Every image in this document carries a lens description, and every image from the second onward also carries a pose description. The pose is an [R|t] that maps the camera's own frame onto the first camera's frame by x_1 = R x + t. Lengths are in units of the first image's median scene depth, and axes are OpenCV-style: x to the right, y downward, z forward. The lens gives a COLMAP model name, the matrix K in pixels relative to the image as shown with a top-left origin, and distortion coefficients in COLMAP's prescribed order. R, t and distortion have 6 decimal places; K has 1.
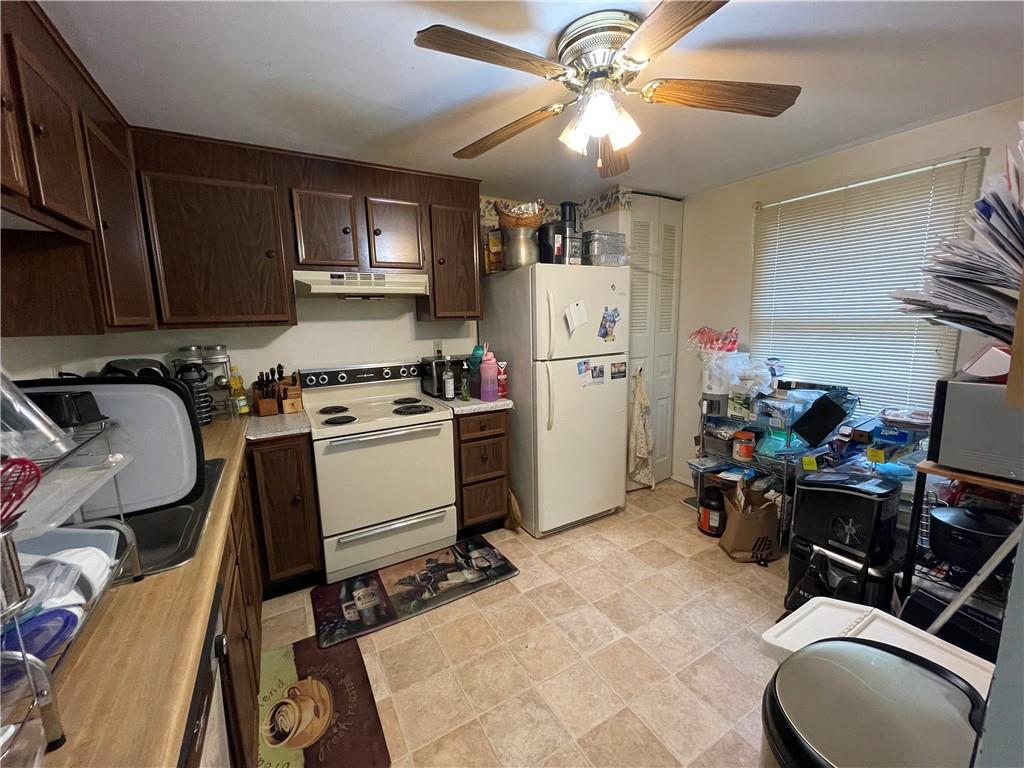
lens RADIAL K [[414.3, 0, 511.3], [0, 414.3, 384.1], [0, 0, 1]] dist [-0.002766, 0.000142]
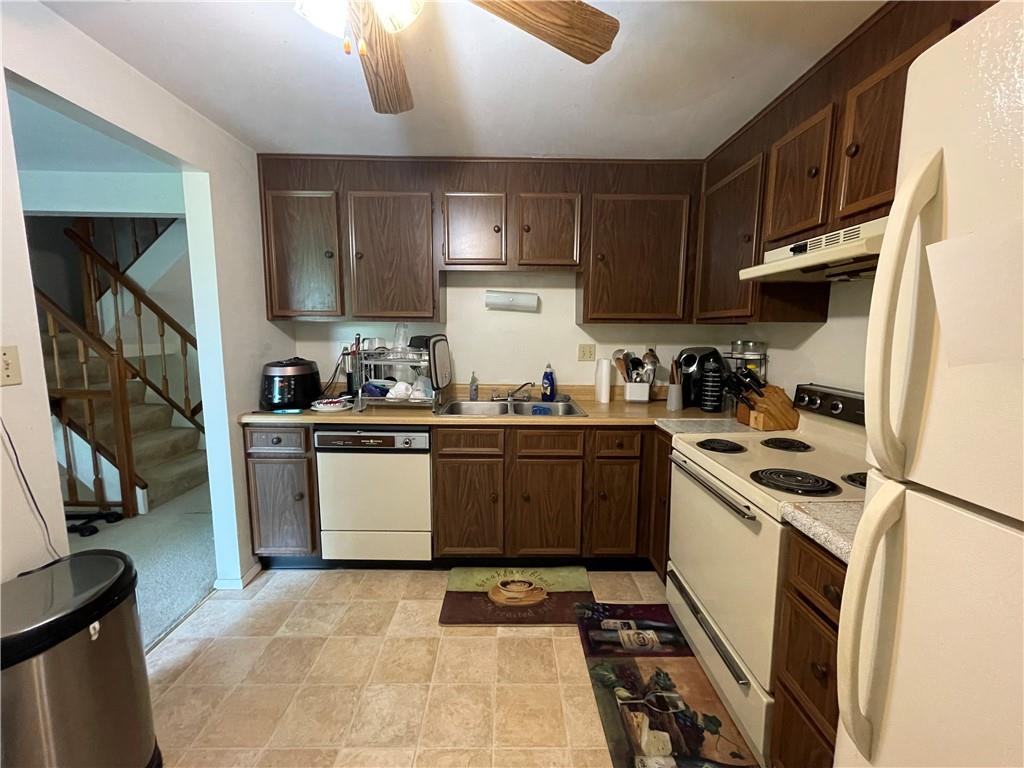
lens RADIAL K [[414.3, 0, 512.5], [0, 414.3, 379.1], [0, 0, 1]] dist [-0.002766, 0.000142]
pose [[-0.484604, 0.131199, -0.864839, 0.598257], [-0.139271, 0.964504, 0.224358, -0.212378], [0.863576, 0.229171, -0.449130, 1.390772]]
